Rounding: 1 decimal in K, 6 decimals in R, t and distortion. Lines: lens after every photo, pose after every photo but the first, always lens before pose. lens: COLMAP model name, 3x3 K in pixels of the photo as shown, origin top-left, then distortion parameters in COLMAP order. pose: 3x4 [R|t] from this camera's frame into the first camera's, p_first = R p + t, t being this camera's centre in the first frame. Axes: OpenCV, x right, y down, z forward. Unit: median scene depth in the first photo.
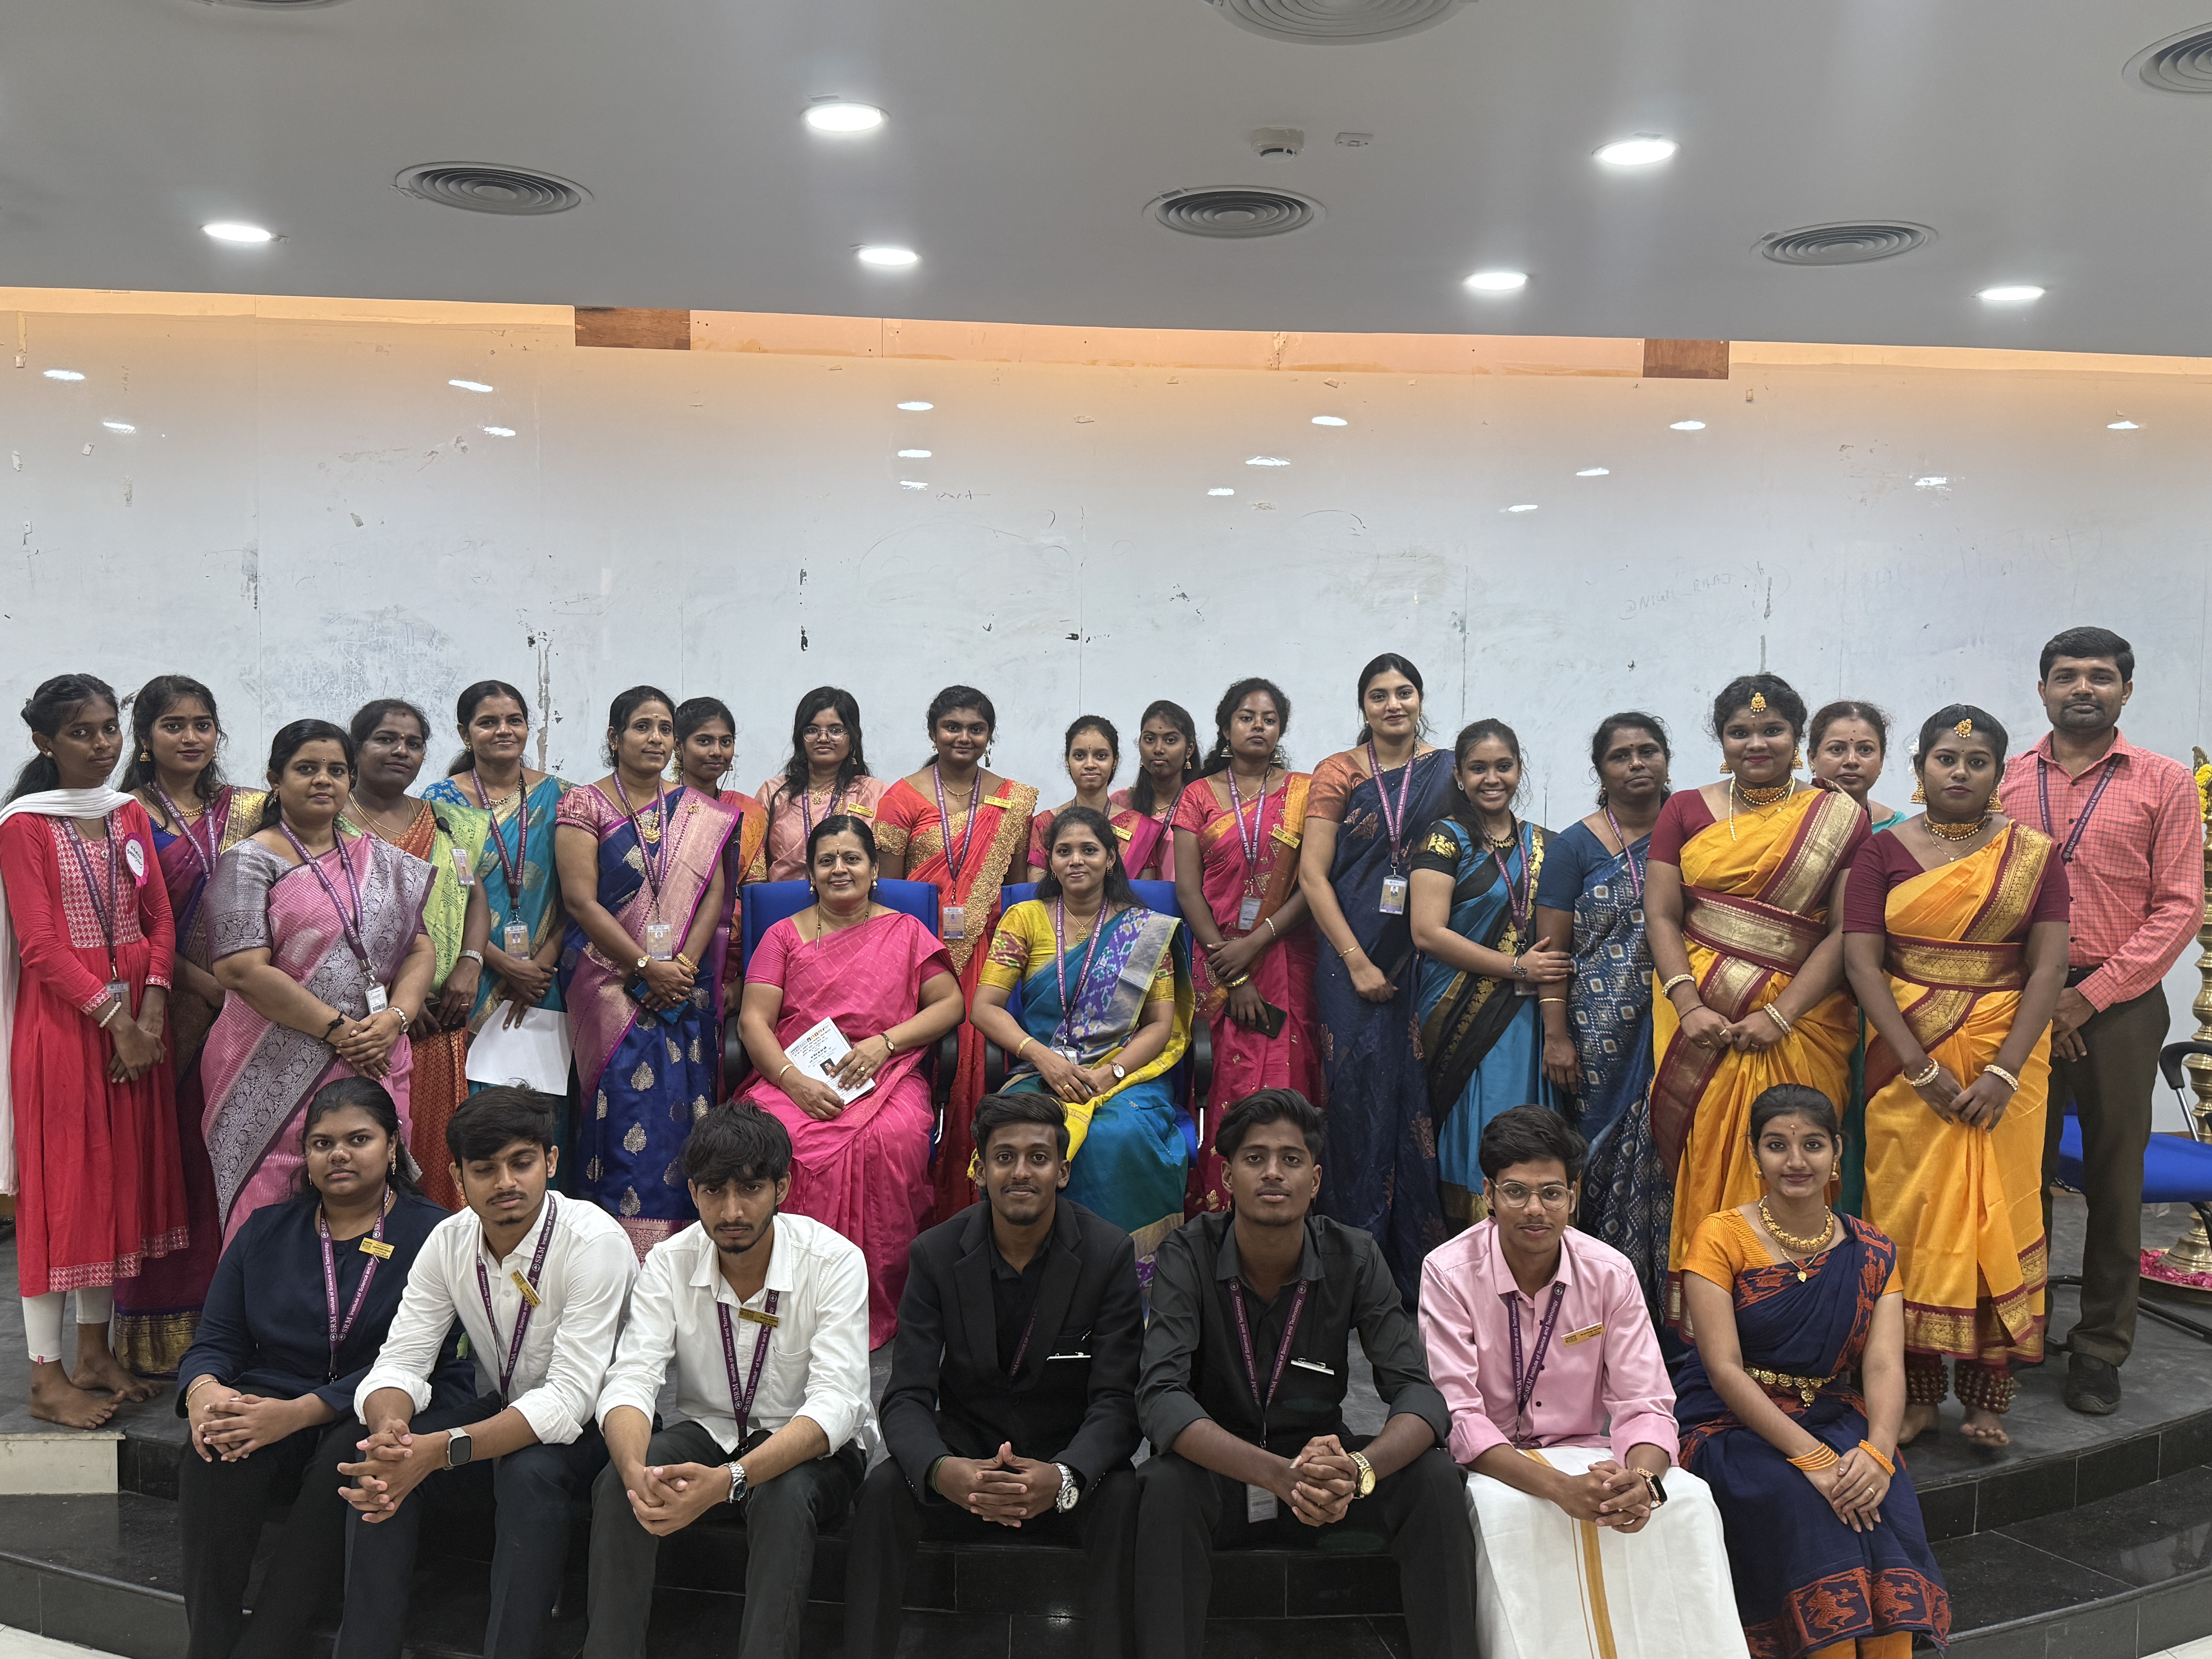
lens RADIAL K [[1828.1, 0, 1106.0], [0, 1828.1, 829.5], [0, 0, 1]] dist [0.070638, -0.003740]
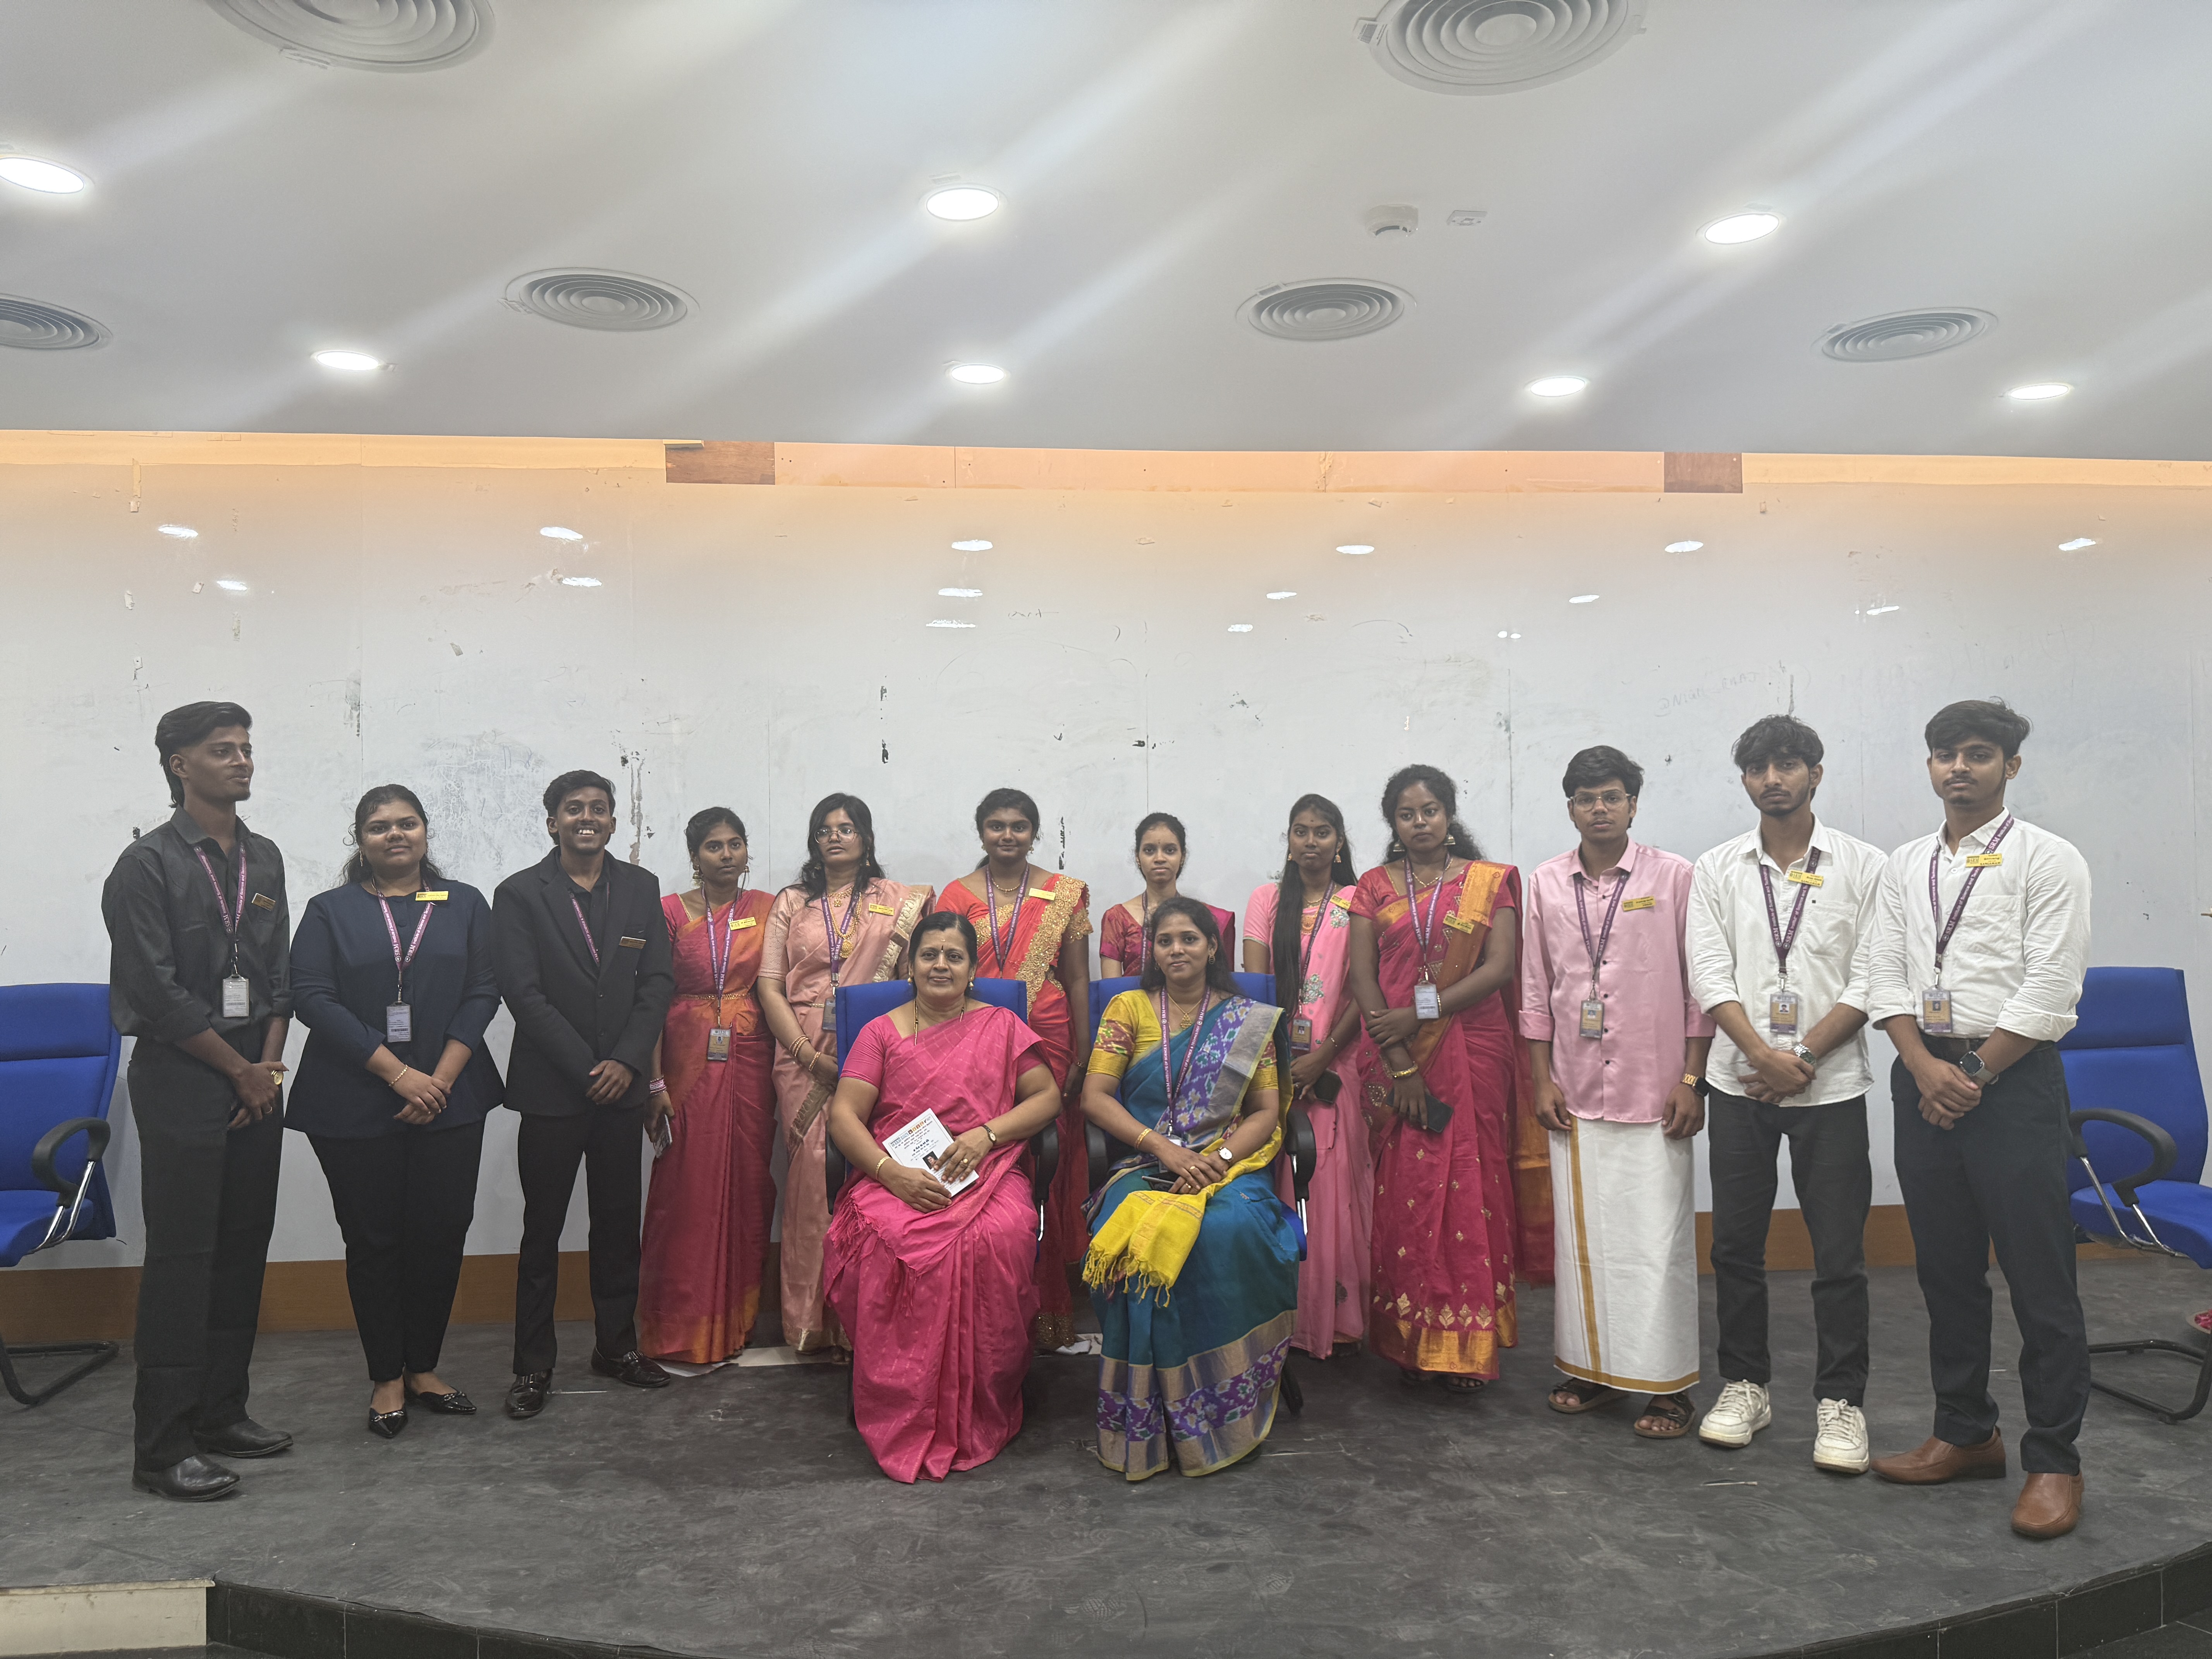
lens RADIAL K [[1582.6, 0, 1106.0], [0, 1582.6, 829.5], [0, 0, 1]] dist [0.171368, -0.154710]
pose [[0.999717, -0.023025, 0.005927, -0.054769], [0.023388, 0.997212, -0.070860, 0.010877], [-0.004279, 0.070979, 0.997469, 0.109060]]
